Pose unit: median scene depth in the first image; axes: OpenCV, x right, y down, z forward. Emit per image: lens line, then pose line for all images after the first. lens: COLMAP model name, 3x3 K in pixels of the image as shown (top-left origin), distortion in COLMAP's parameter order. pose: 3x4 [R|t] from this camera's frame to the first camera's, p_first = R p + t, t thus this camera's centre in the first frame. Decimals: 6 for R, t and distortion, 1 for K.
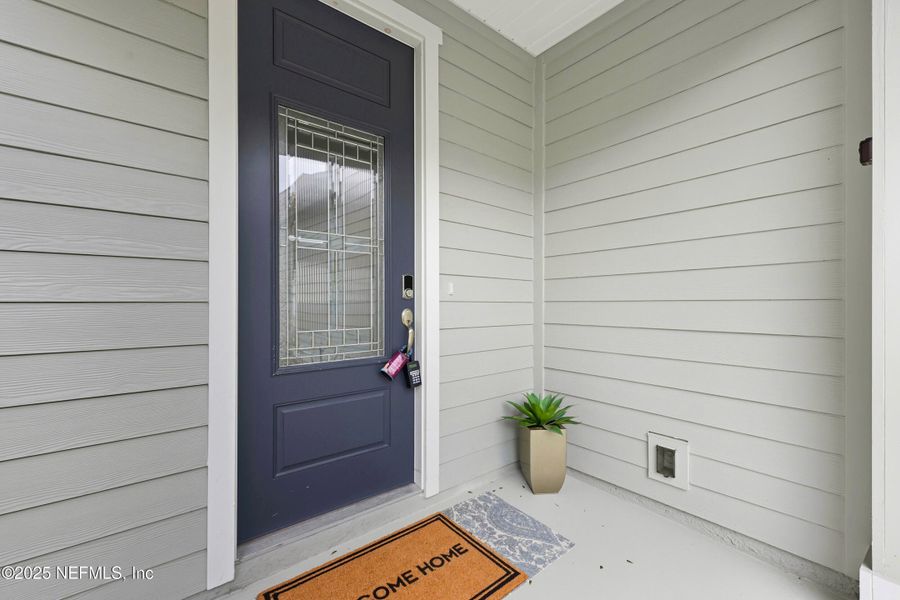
lens RADIAL K [[366.8, 0, 441.1], [0, 366.8, 300.3], [0, 0, 1]] dist [0.001266, 0.000157]
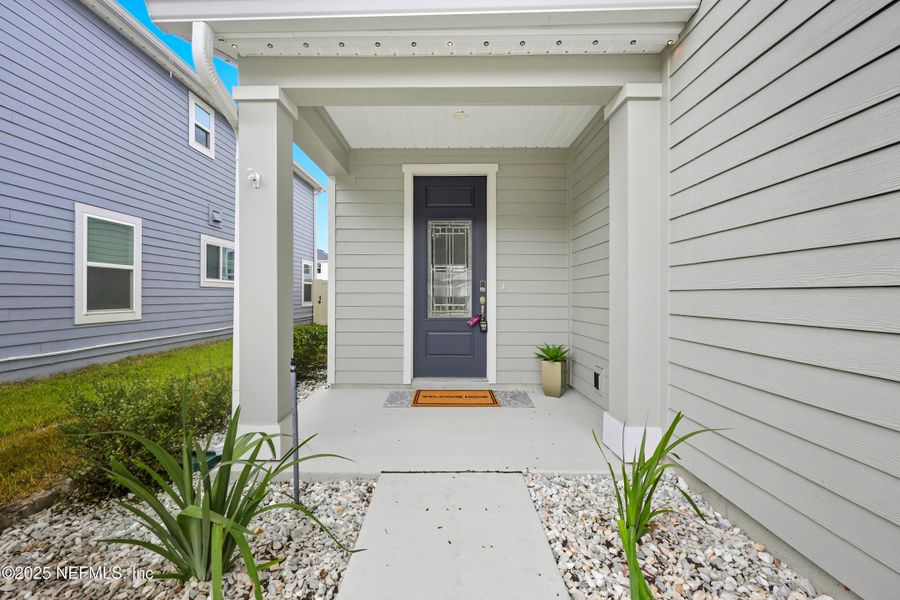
lens RADIAL K [[366.8, 0, 441.1], [0, 366.8, 300.3], [0, 0, 1]] dist [0.001266, 0.000157]
pose [[0.773458, 0.008475, -0.633791, 1.092880], [-0.006369, 0.999964, 0.005599, 0.035453], [0.633816, -0.000293, 0.773484, -0.835512]]
